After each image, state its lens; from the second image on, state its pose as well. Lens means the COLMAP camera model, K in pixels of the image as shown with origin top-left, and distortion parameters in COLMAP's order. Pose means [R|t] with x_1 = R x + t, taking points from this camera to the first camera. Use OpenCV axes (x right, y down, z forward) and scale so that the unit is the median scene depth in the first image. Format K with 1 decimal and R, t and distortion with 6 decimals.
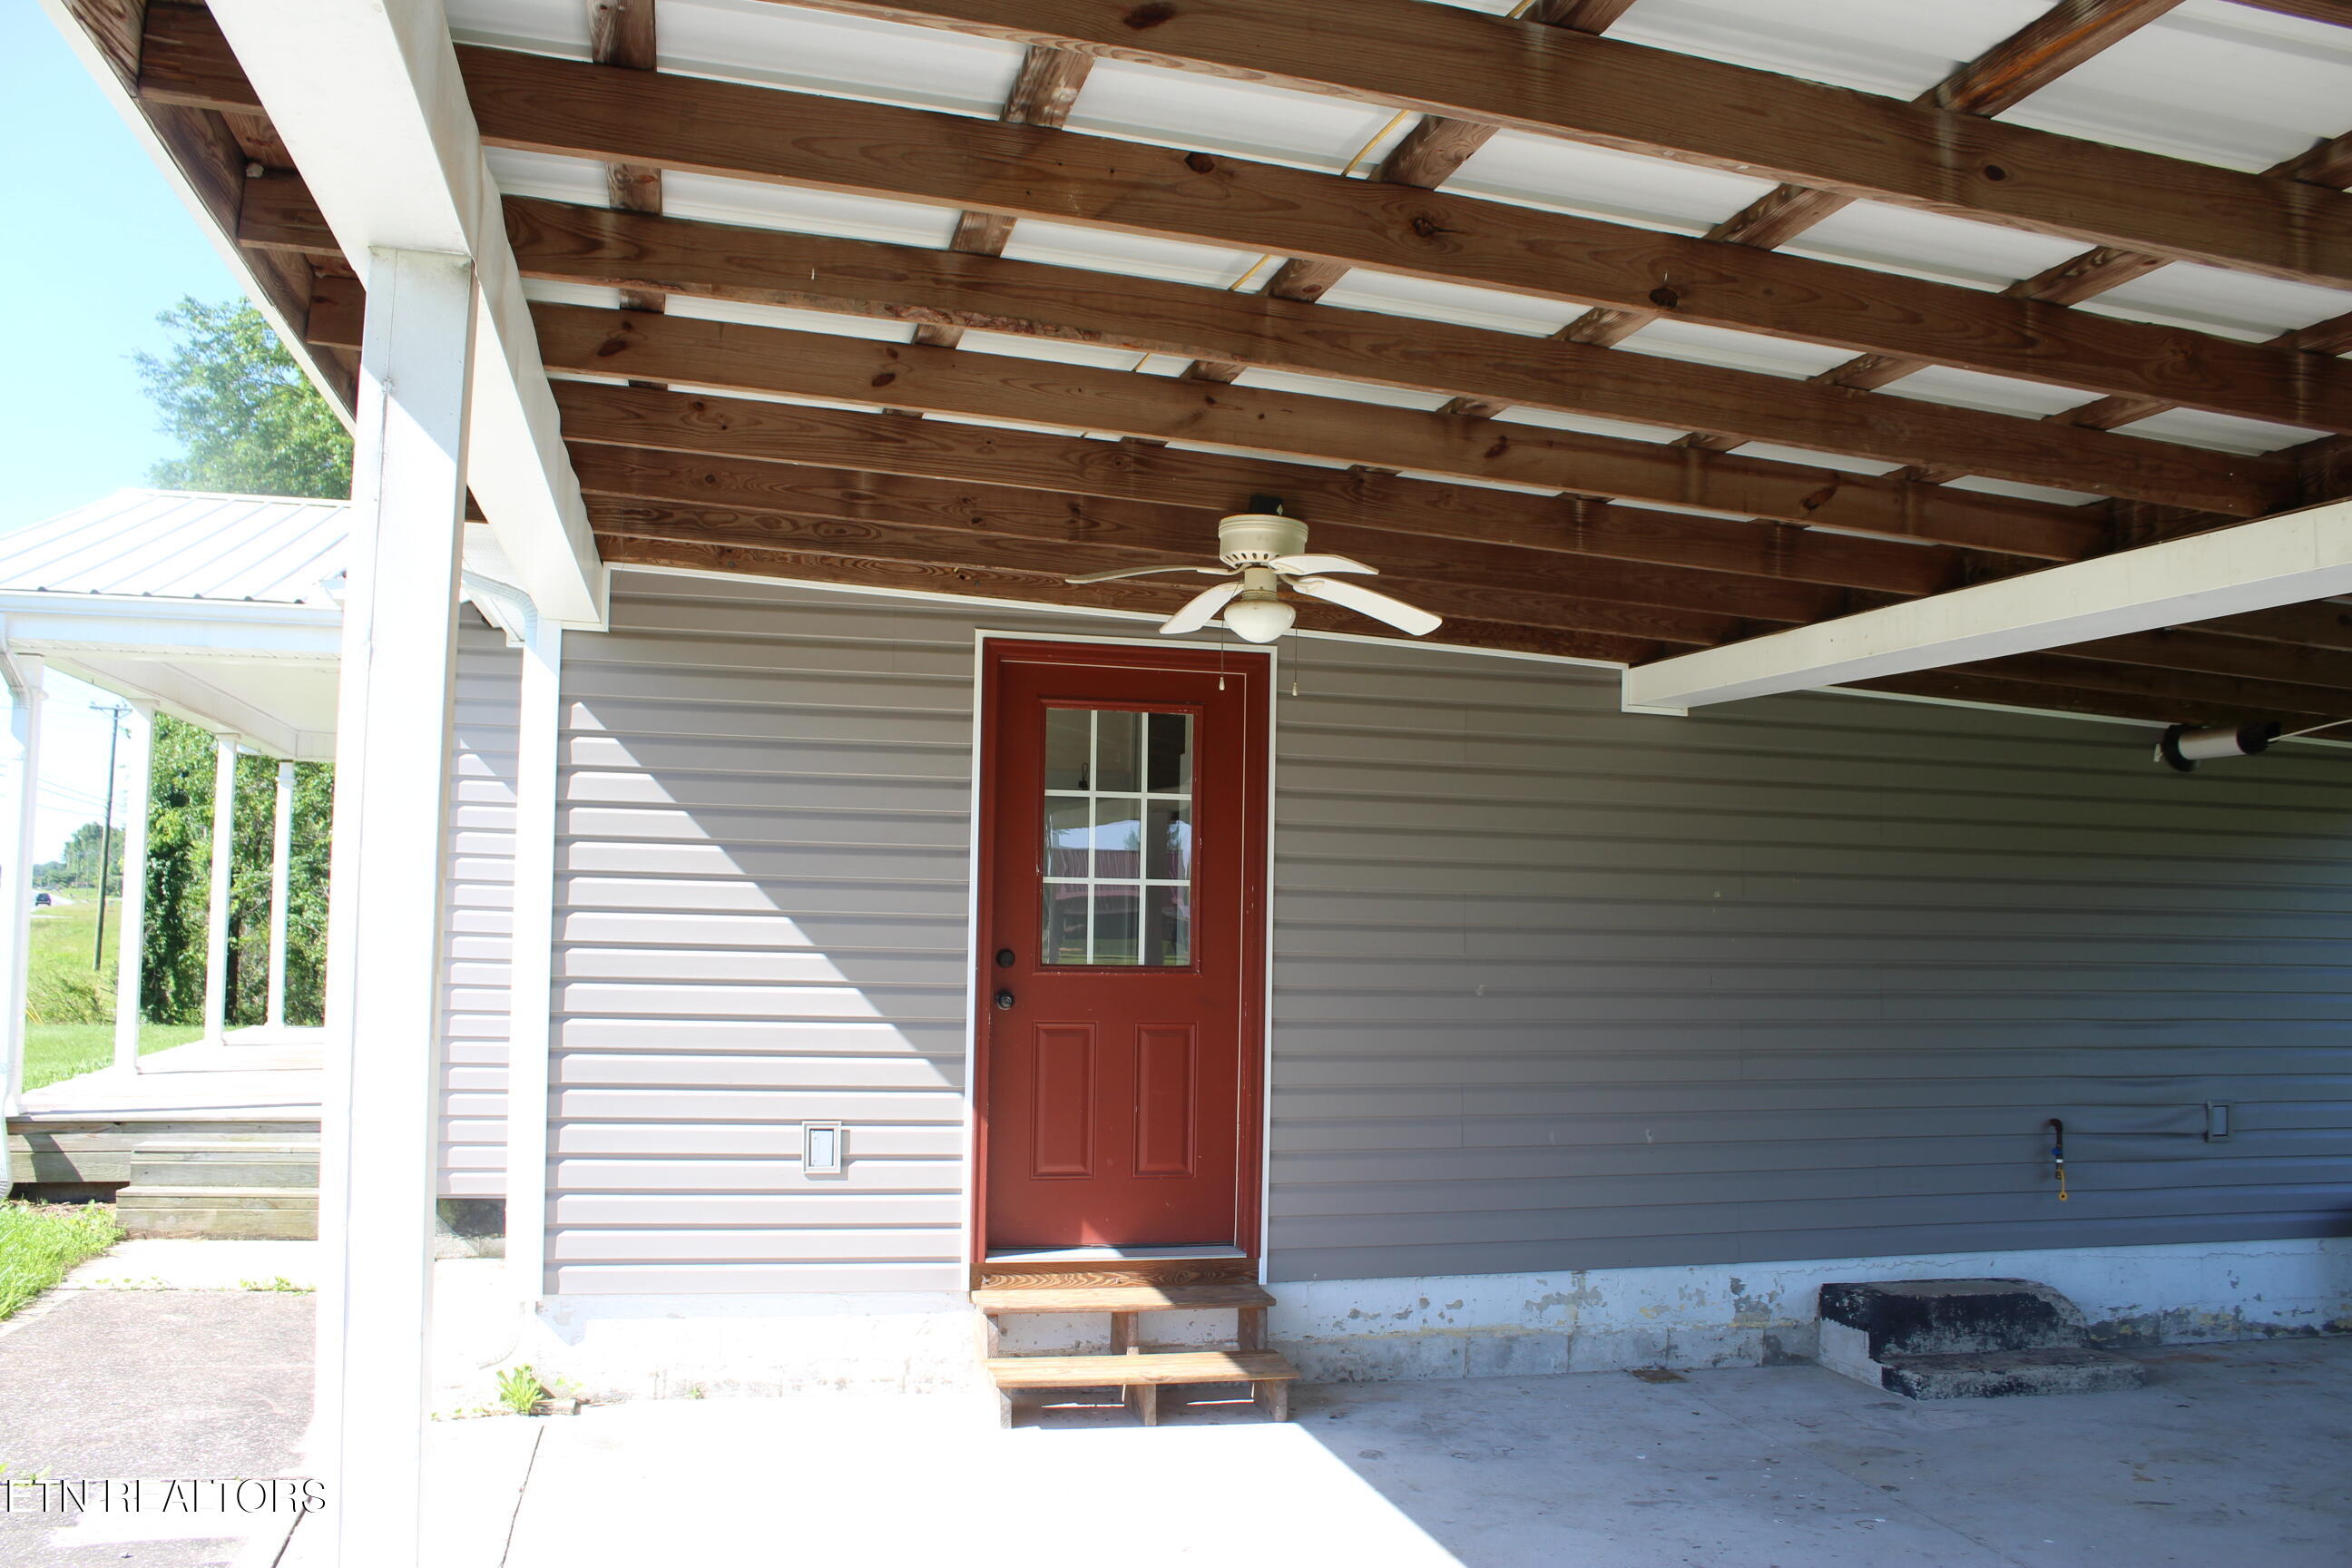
lens RADIAL K [[1961.0, 0, 1178.4], [0, 1961.0, 787.1], [0, 0, 1]] dist [-0.122592, 0.076312]
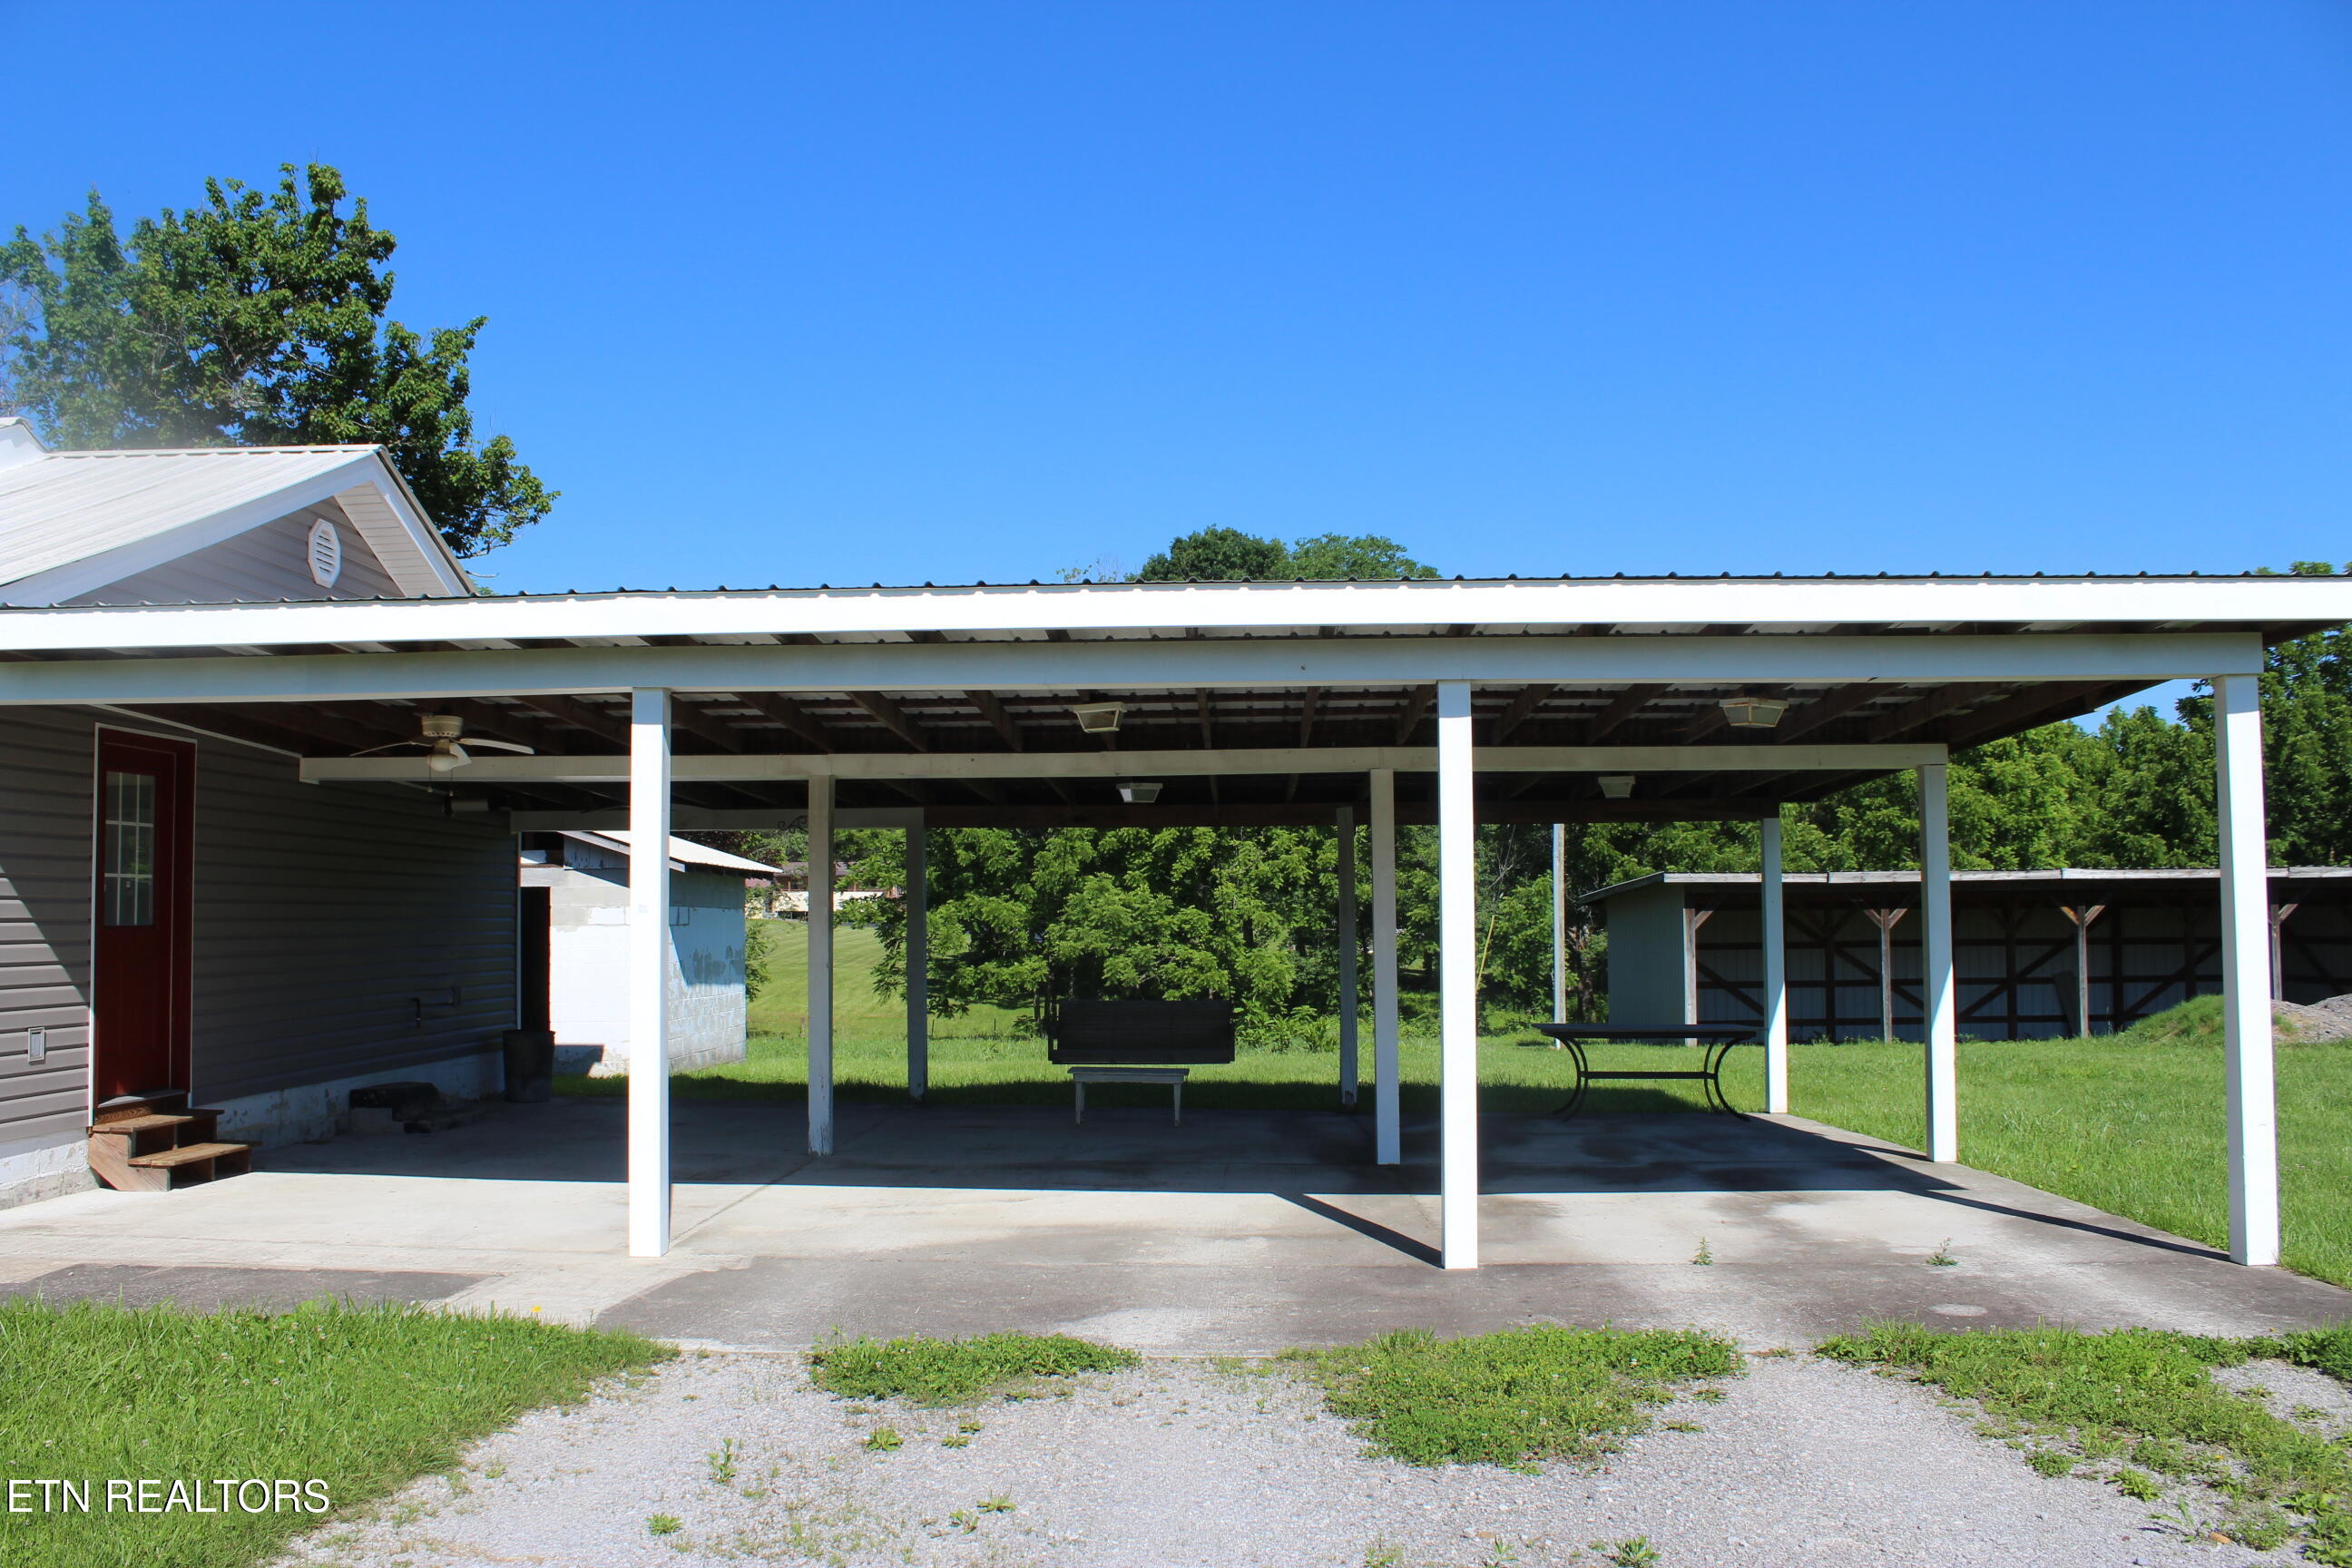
lens RADIAL K [[1961.0, 0, 1161.2], [0, 1961.0, 790.7], [0, 0, 1]] dist [-0.122592, 0.076312]
pose [[0.285473, 0.037157, 0.957666, -1.284786], [-0.045881, 0.998632, -0.025070, -0.022629], [-0.957288, -0.036782, 0.286787, -0.289058]]
